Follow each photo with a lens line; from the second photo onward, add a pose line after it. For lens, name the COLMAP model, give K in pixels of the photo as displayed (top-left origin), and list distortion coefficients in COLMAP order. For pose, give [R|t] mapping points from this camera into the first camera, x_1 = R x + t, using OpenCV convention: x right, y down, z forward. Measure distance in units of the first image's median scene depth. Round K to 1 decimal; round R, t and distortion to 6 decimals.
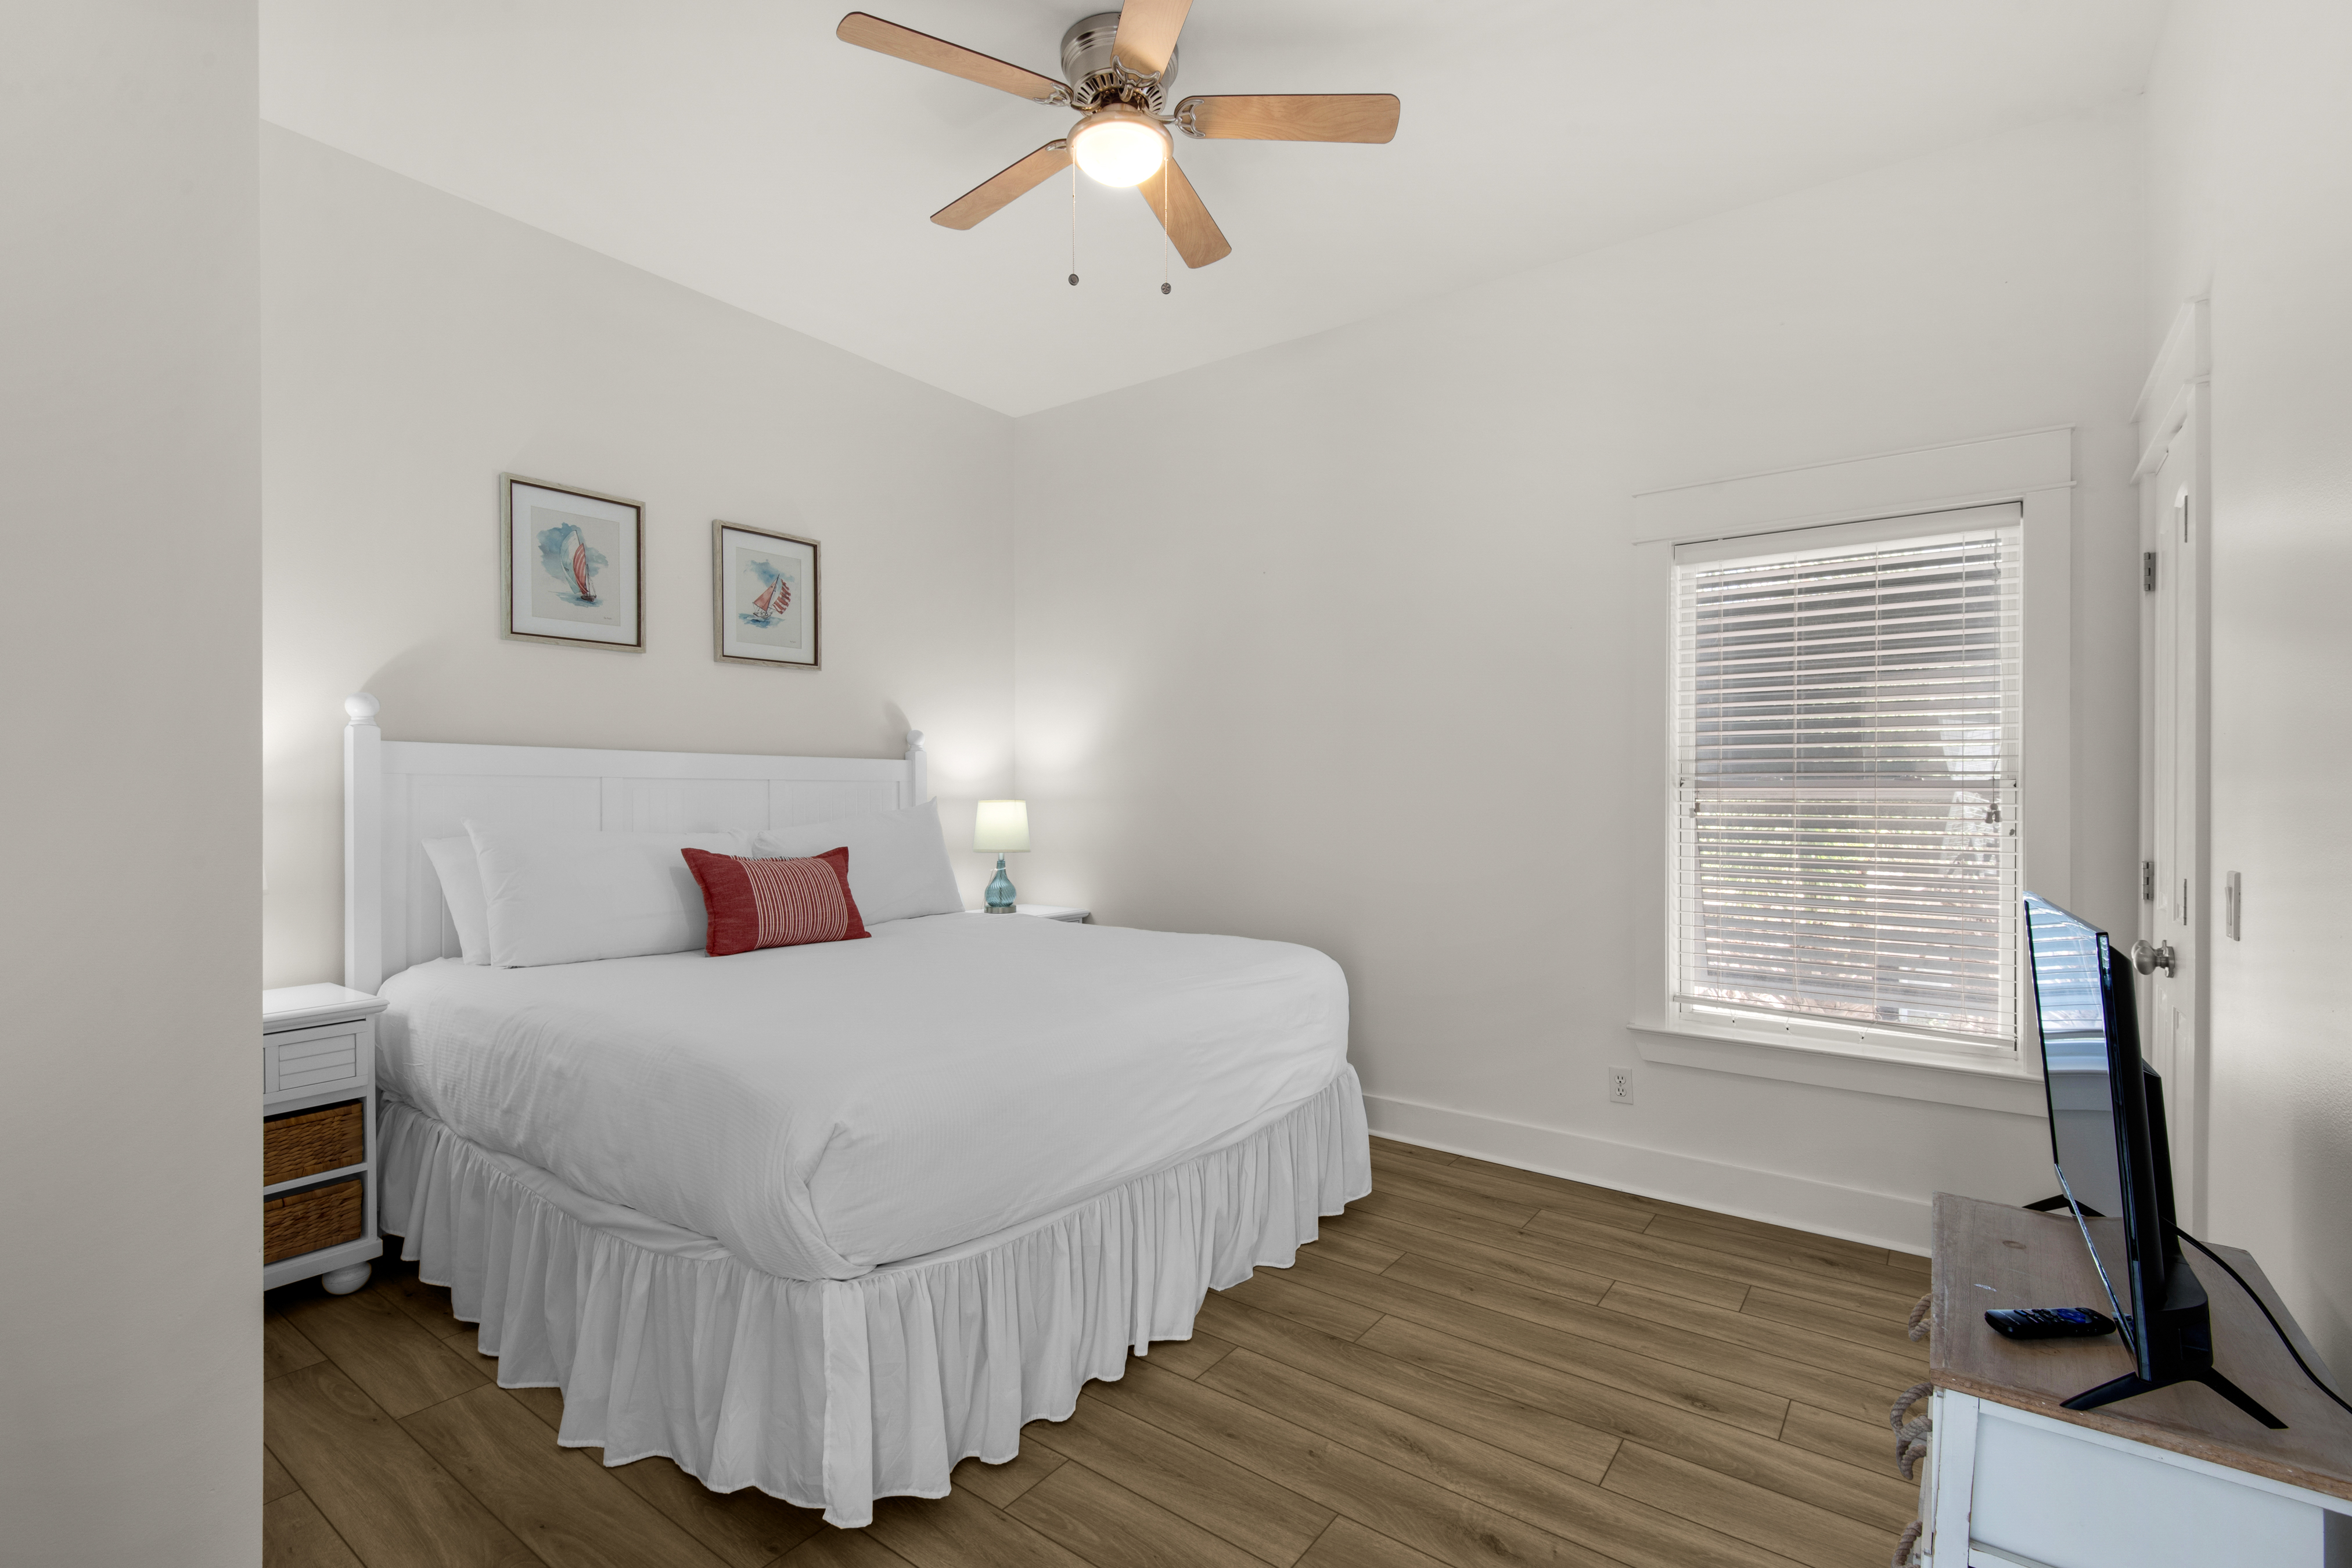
lens RADIAL K [[1071.5, 0, 1173.8], [0, 1071.5, 788.8], [0, 0, 1]] dist [0.013045, -0.007859]
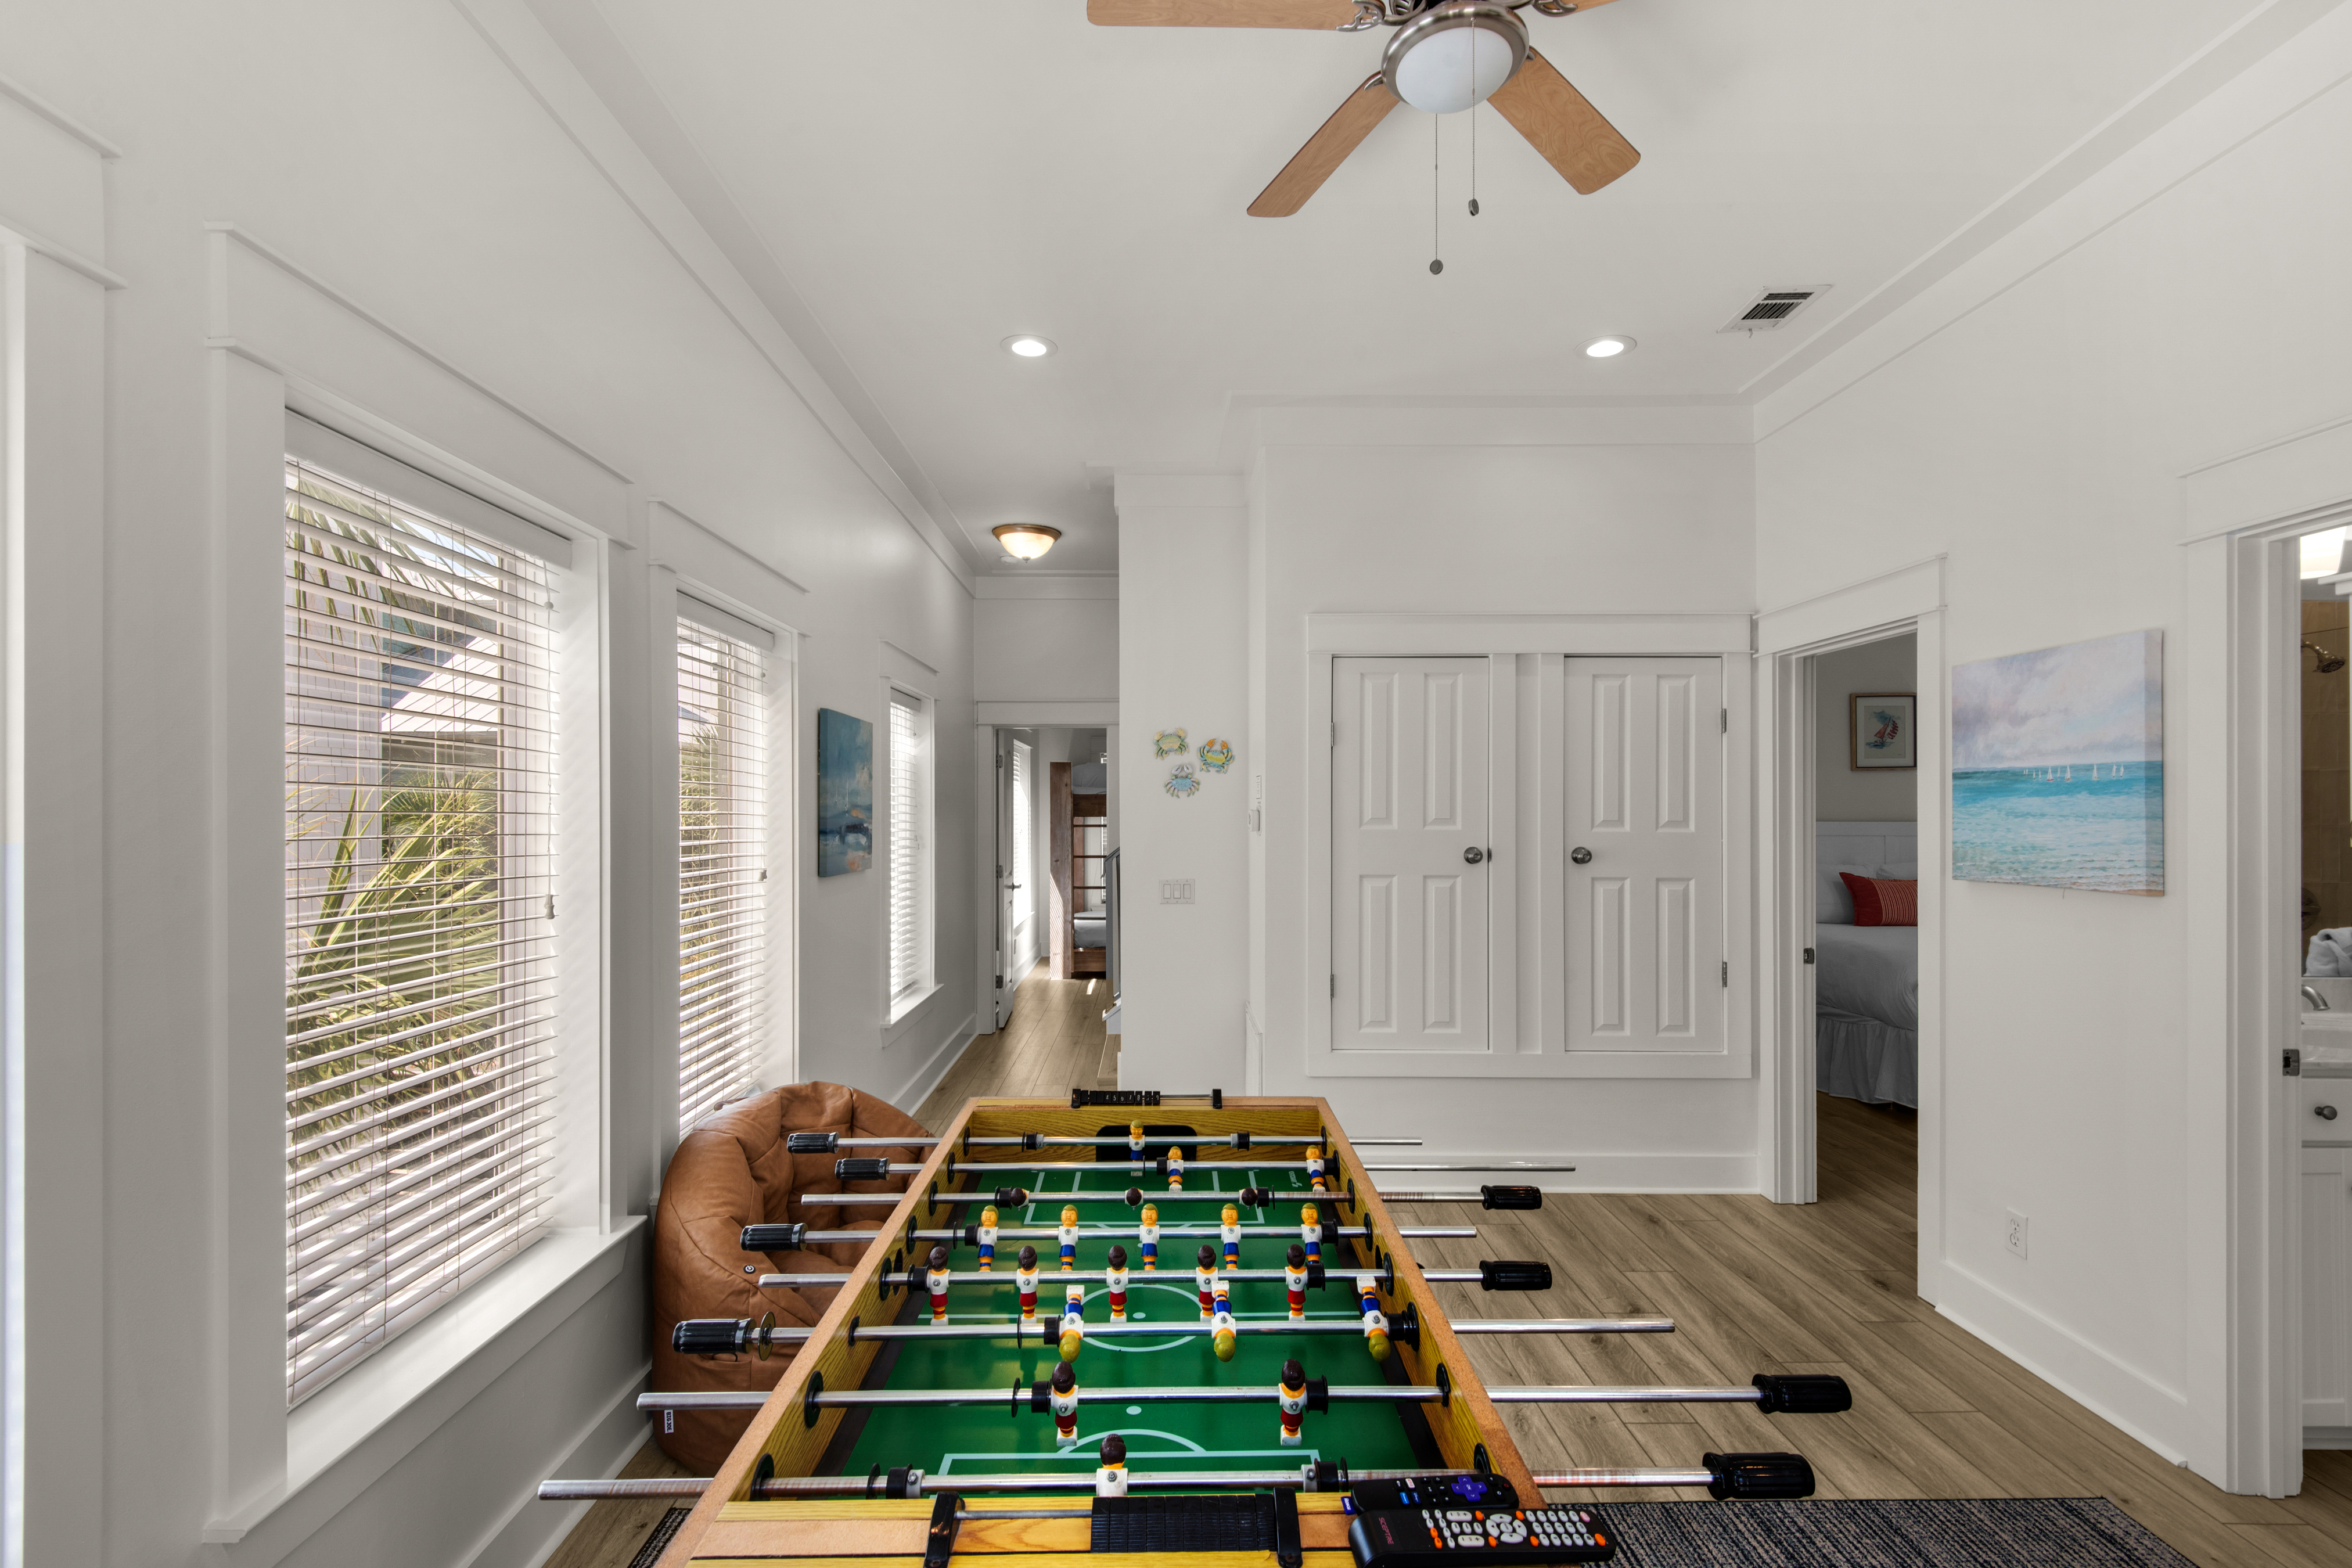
lens RADIAL K [[1071.5, 0, 1176.9], [0, 1071.5, 803.6], [0, 0, 1]] dist [0.013045, -0.007859]
pose [[0.604596, -0.007396, -0.796498, 0.334858], [-0.002360, 0.999936, -0.011077, -0.039725], [0.796528, 0.008577, 0.604540, -1.016243]]
